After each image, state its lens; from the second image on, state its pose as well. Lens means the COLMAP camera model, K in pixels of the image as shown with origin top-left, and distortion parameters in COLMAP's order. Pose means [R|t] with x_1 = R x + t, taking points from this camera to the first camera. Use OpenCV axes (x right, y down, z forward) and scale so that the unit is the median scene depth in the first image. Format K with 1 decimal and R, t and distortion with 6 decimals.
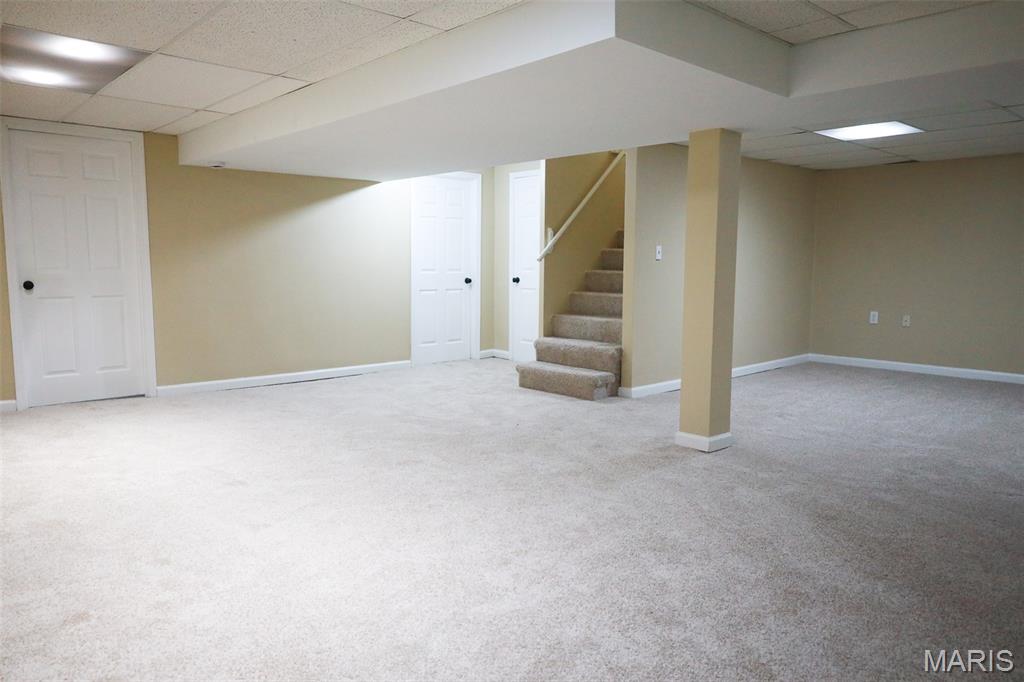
lens RADIAL K [[702.6, 0, 514.8], [0, 702.6, 341.2], [0, 0, 1]] dist [-0.003552, 0.003146]
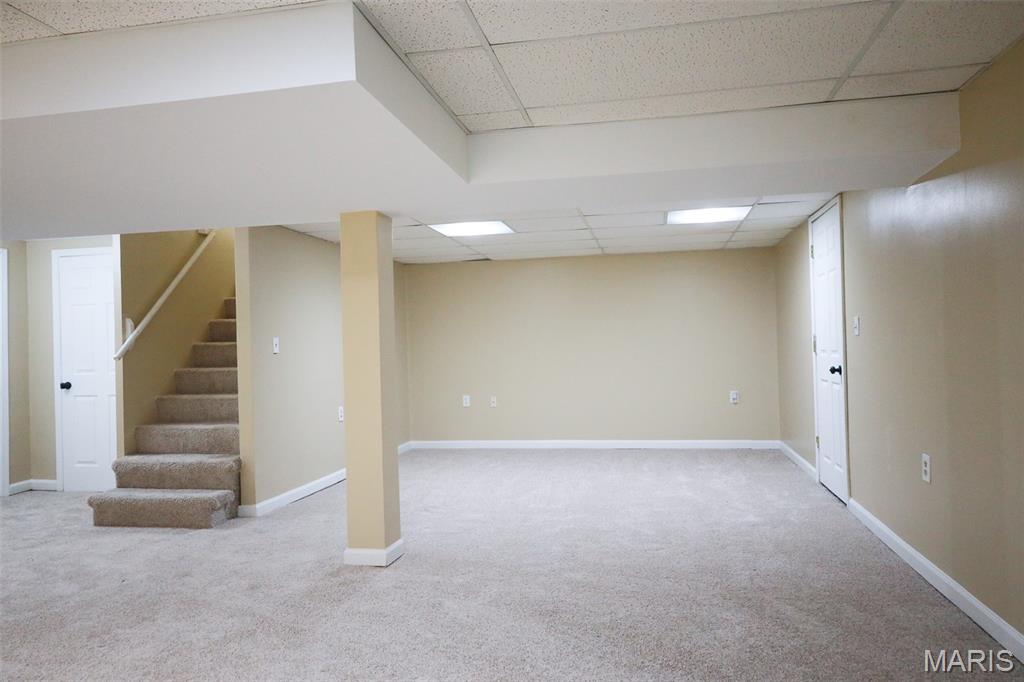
lens RADIAL K [[702.6, 0, 514.8], [0, 702.6, 341.2], [0, 0, 1]] dist [-0.003552, 0.003146]
pose [[0.802698, -0.021257, 0.596007, -0.082250], [0.099184, 0.990205, -0.098265, -0.013999], [-0.588081, 0.137991, 0.796944, 0.113979]]
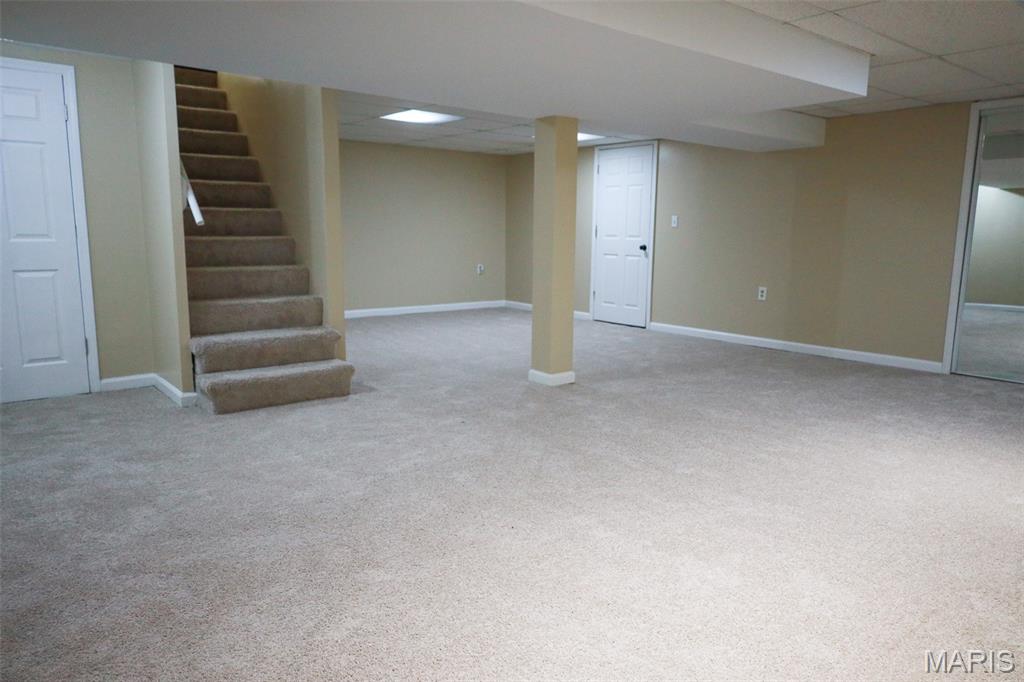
lens RADIAL K [[702.6, 0, 514.8], [0, 702.6, 341.2], [0, 0, 1]] dist [-0.003552, 0.003146]
pose [[0.044484, -0.162488, 0.985707, -0.672539], [0.105688, 0.981912, 0.157093, -0.084316], [-0.993404, 0.097189, 0.060853, 0.727379]]
